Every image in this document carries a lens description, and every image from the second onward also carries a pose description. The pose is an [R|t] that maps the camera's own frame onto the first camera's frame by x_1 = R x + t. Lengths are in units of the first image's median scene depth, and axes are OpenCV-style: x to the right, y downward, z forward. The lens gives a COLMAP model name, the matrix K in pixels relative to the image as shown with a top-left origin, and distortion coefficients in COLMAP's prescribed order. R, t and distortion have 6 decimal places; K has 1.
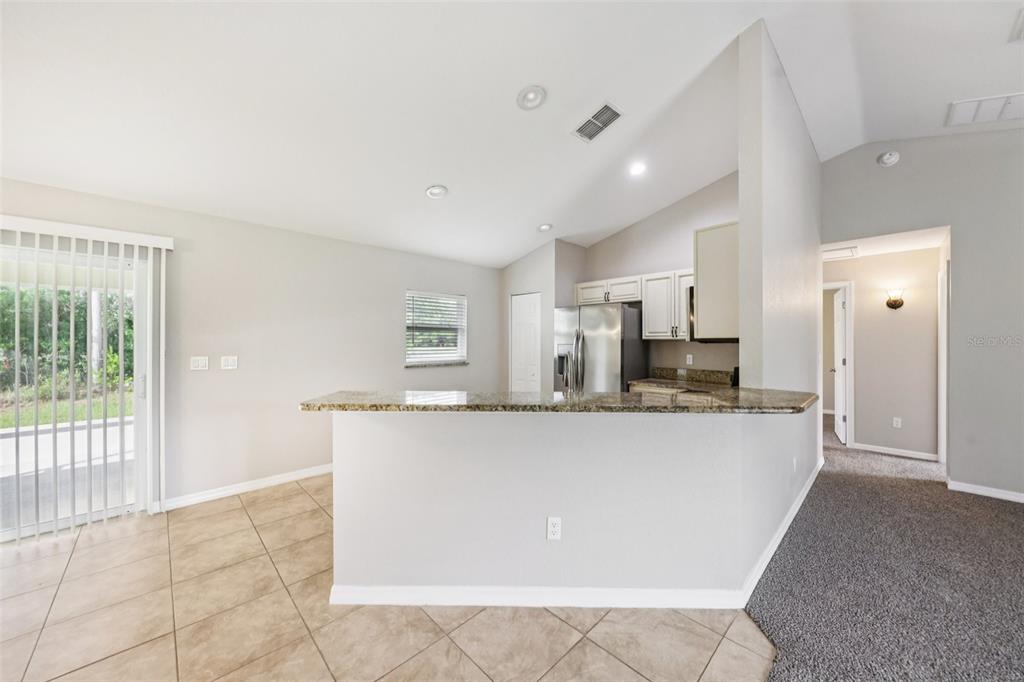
lens RADIAL K [[365.1, 0, 512.0], [0, 365.1, 341.5], [0, 0, 1]] dist [-0.001688, -0.000247]
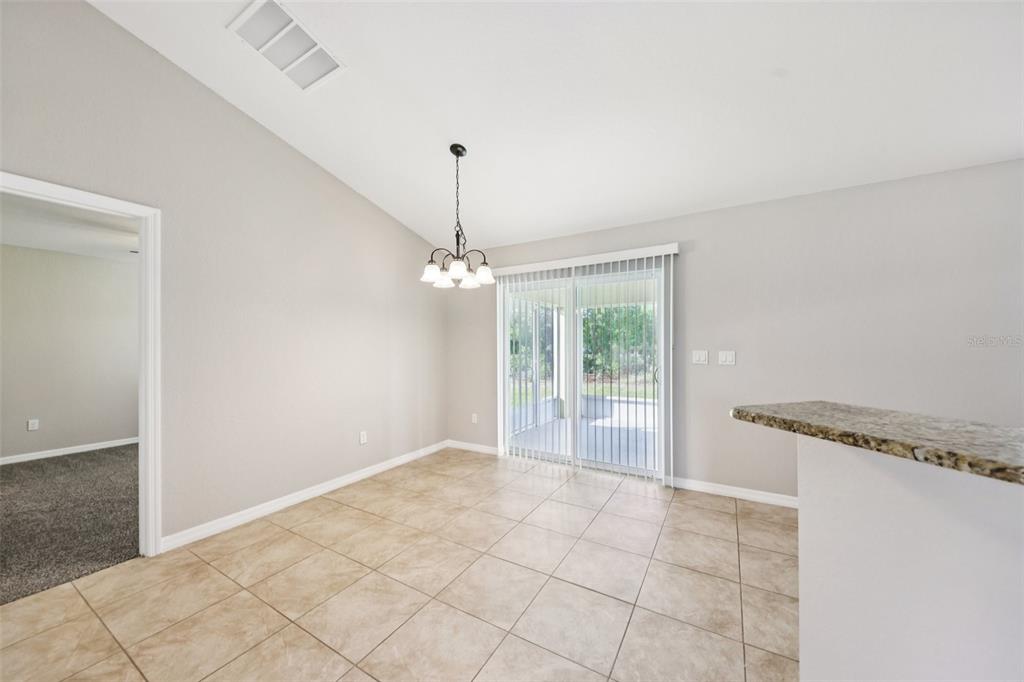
lens RADIAL K [[365.1, 0, 511.3], [0, 365.1, 343.1], [0, 0, 1]] dist [-0.001688, -0.000247]
pose [[0.277326, -0.002969, -0.960771, -0.009162], [0.000366, 0.999995, -0.002985, 0.028159], [0.960776, 0.000476, 0.277326, 0.237178]]
